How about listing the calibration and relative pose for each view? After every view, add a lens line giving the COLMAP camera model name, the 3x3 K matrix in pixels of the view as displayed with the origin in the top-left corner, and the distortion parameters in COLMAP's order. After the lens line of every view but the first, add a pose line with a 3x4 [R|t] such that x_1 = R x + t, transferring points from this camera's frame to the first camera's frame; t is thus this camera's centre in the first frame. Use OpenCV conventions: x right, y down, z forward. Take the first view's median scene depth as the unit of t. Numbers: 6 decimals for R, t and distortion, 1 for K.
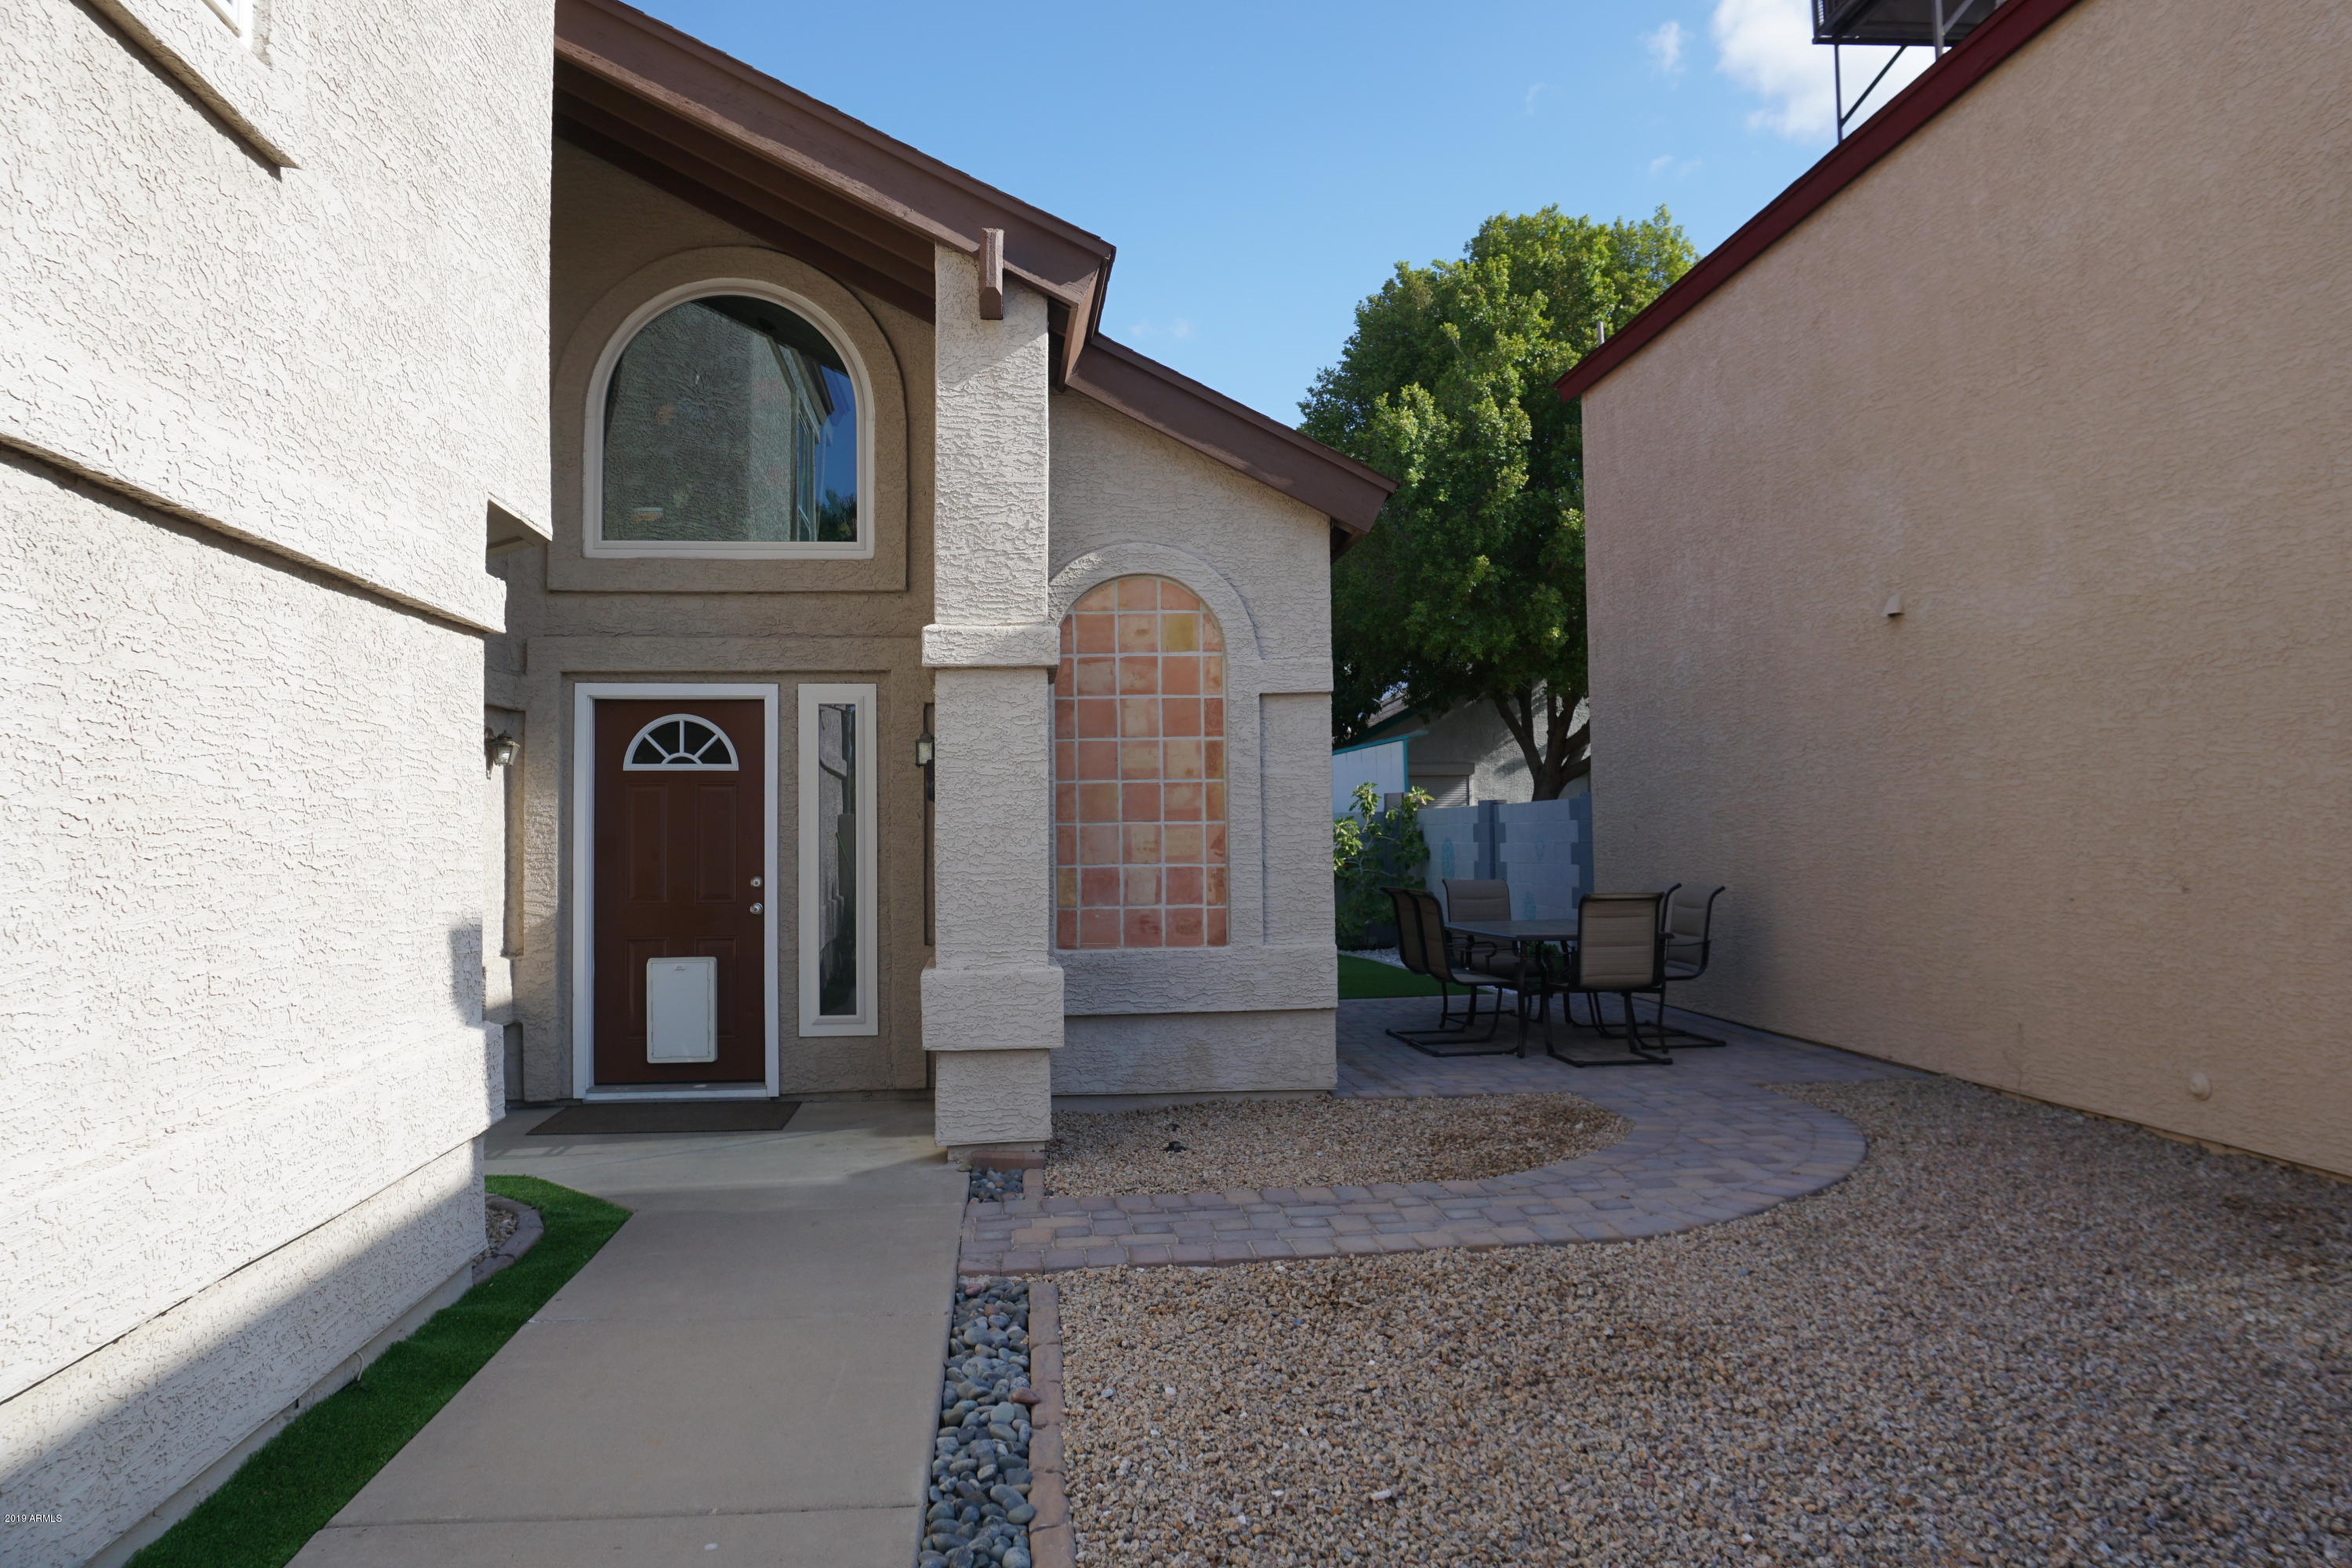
lens RADIAL K [[1578.7, 0, 1176.0], [0, 1578.7, 784.0], [0, 0, 1]] dist [-0.052599, 0.038149]
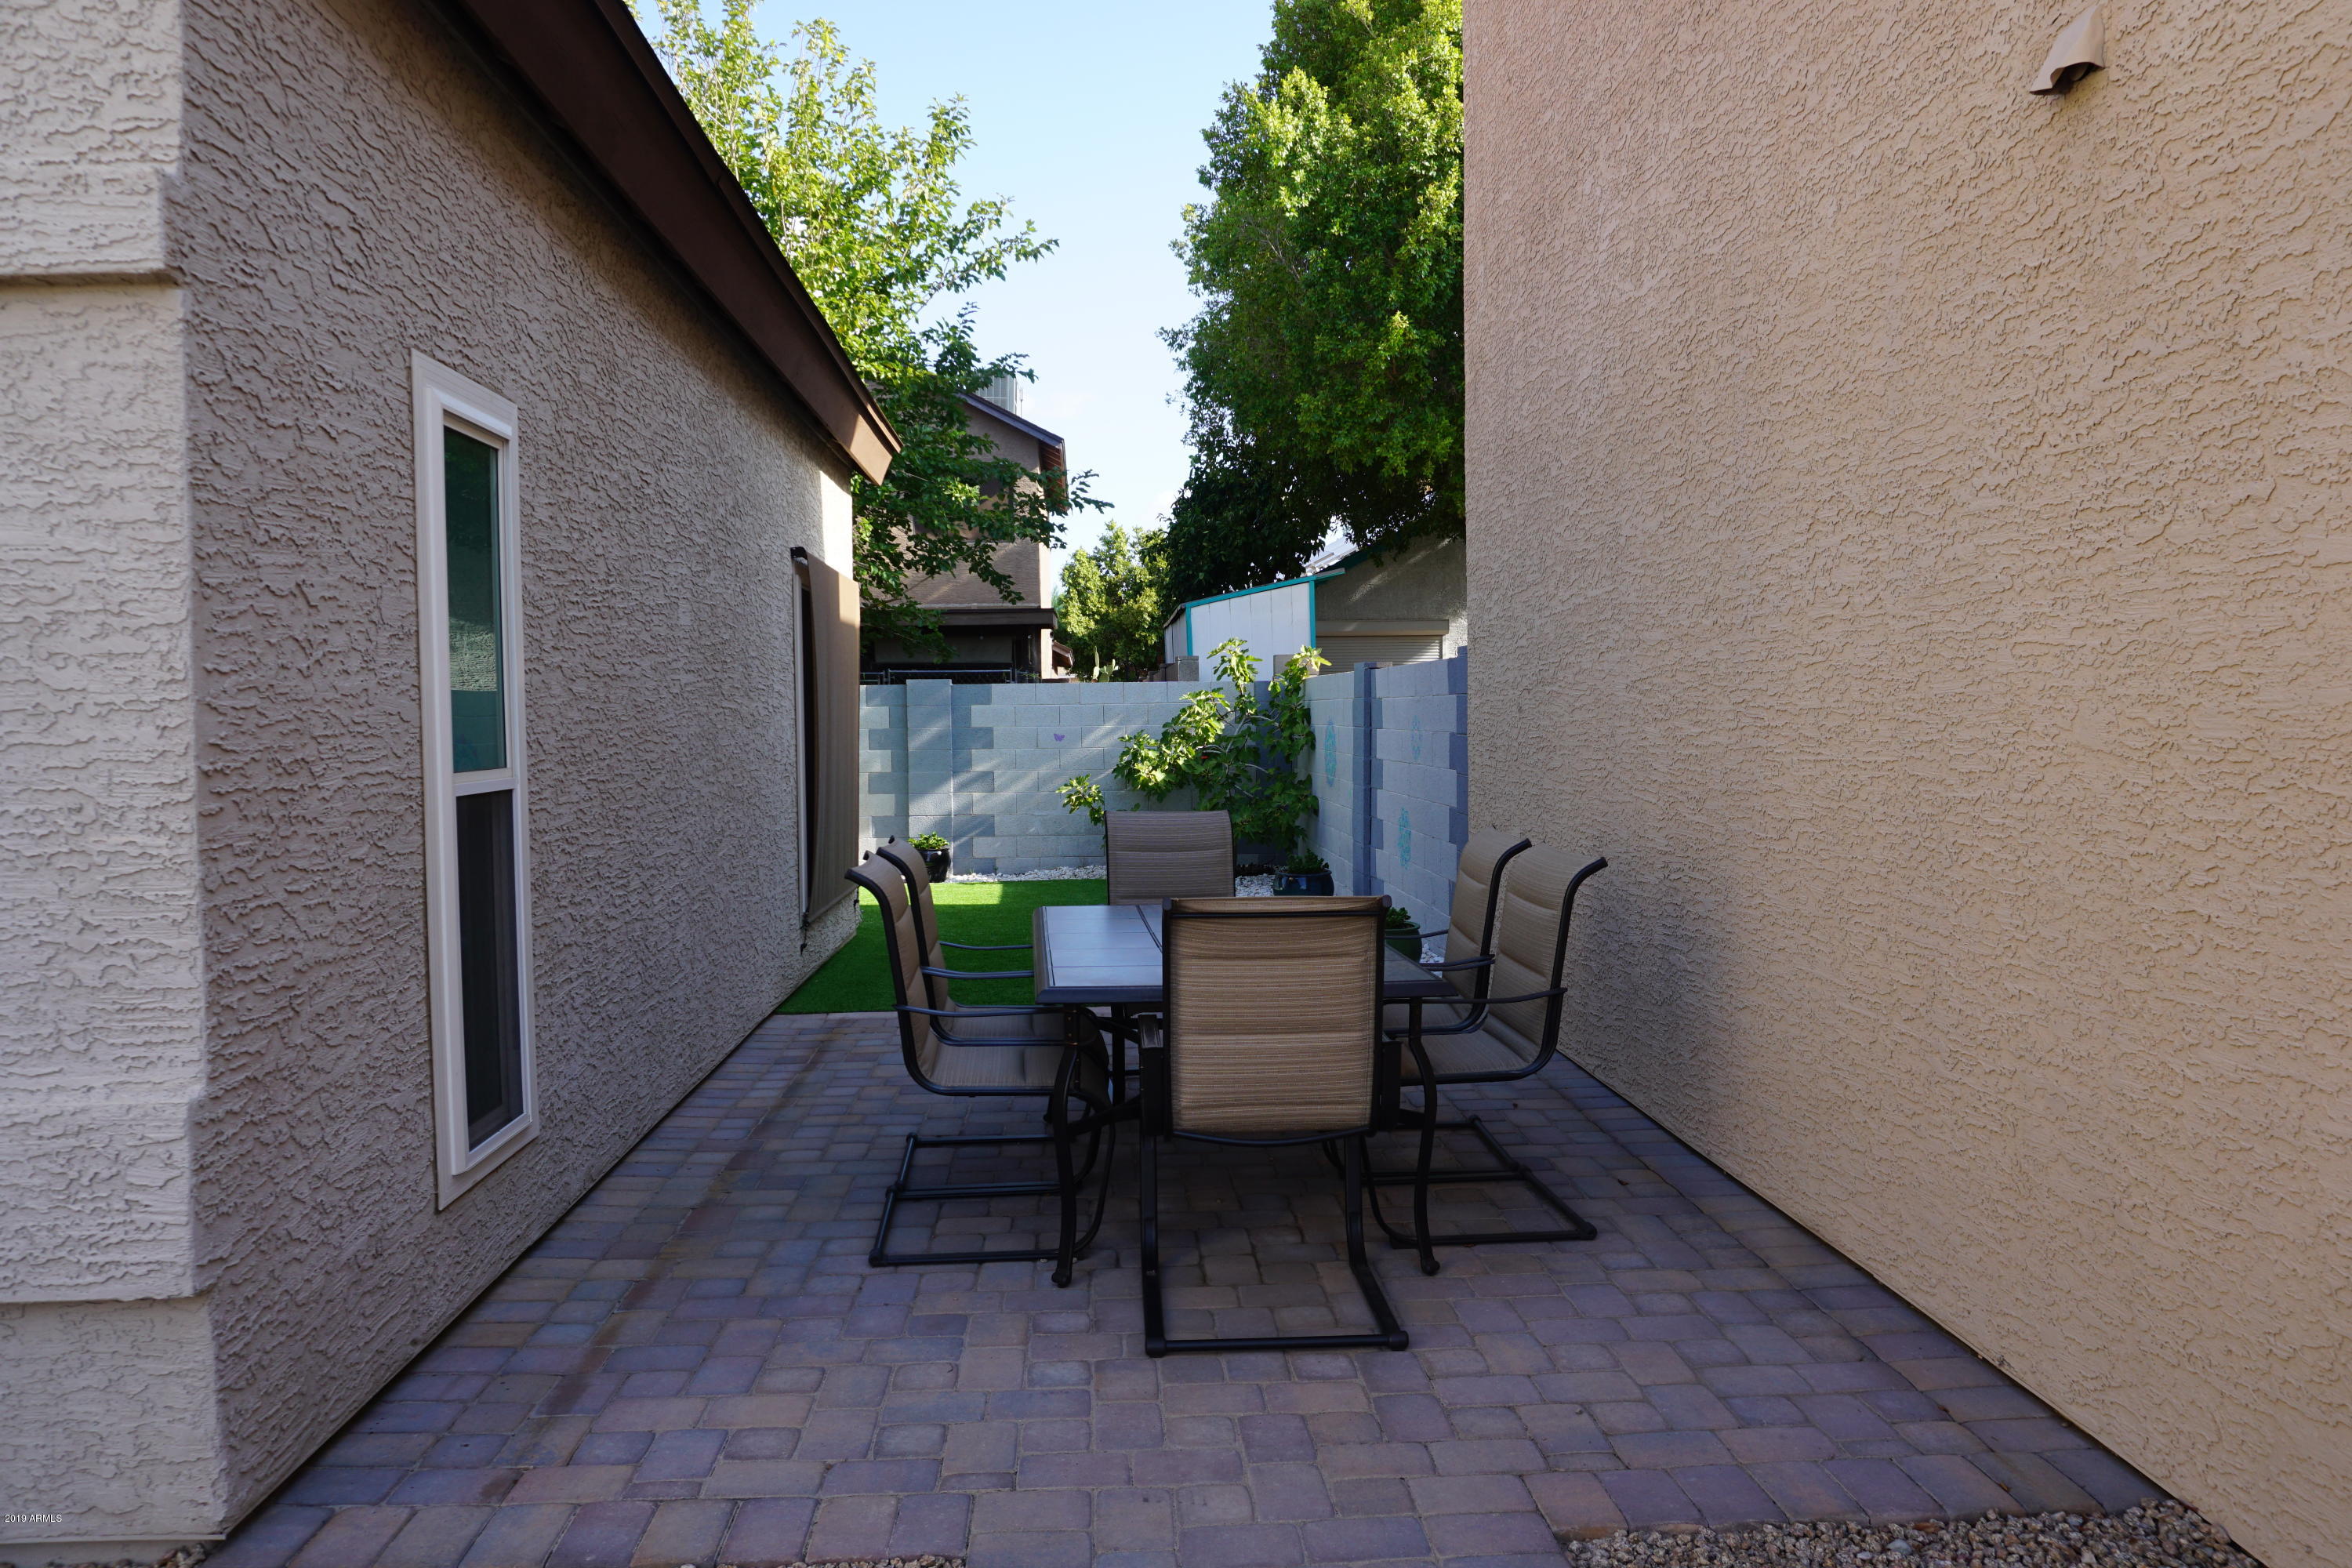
lens RADIAL K [[1586.4, 0, 1176.8], [0, 1586.4, 768.9], [0, 0, 1]] dist [-0.039428, 0.033798]
pose [[0.998974, 0.006626, -0.044796, 0.311044], [-0.003364, 0.997363, 0.072496, 0.014162], [0.045159, -0.072271, 0.996362, 0.707011]]
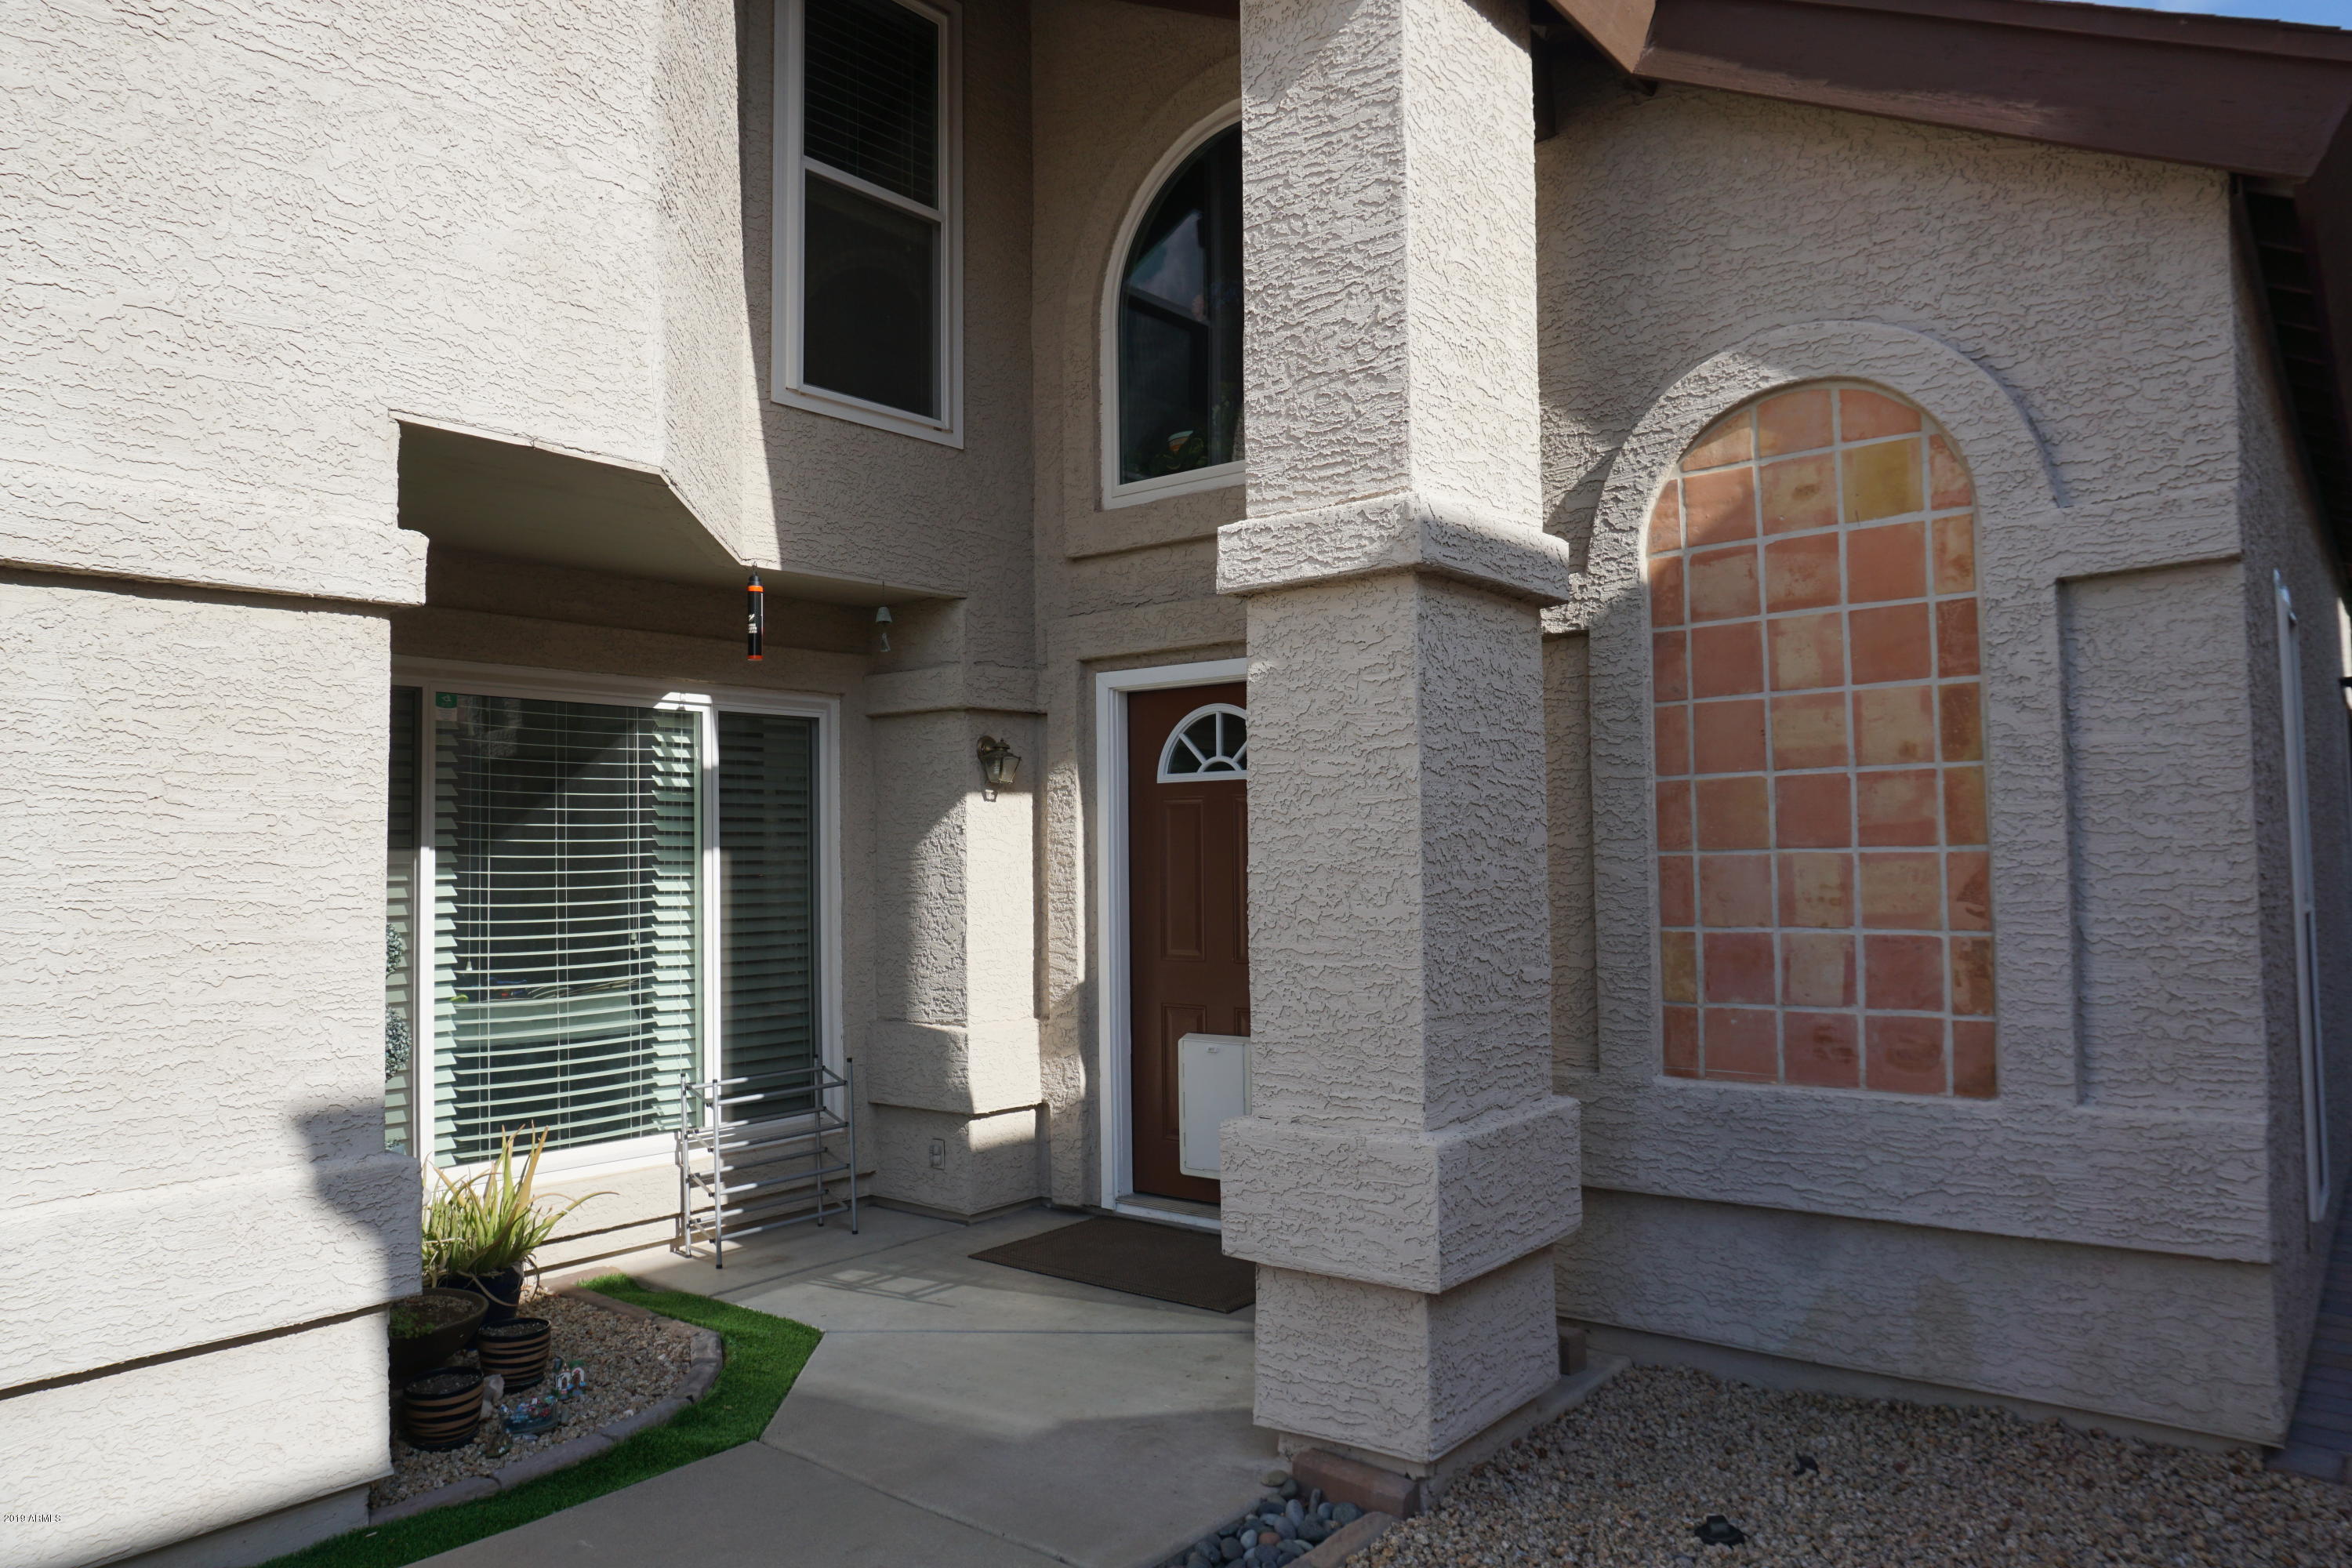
lens RADIAL K [[1578.7, 0, 1176.0], [0, 1578.7, 784.0], [0, 0, 1]] dist [-0.052599, 0.038149]
pose [[0.707600, -0.033012, -0.705841, 0.197034], [0.033568, 0.999351, -0.013087, 0.002148], [0.705815, -0.014433, 0.708249, 0.475509]]
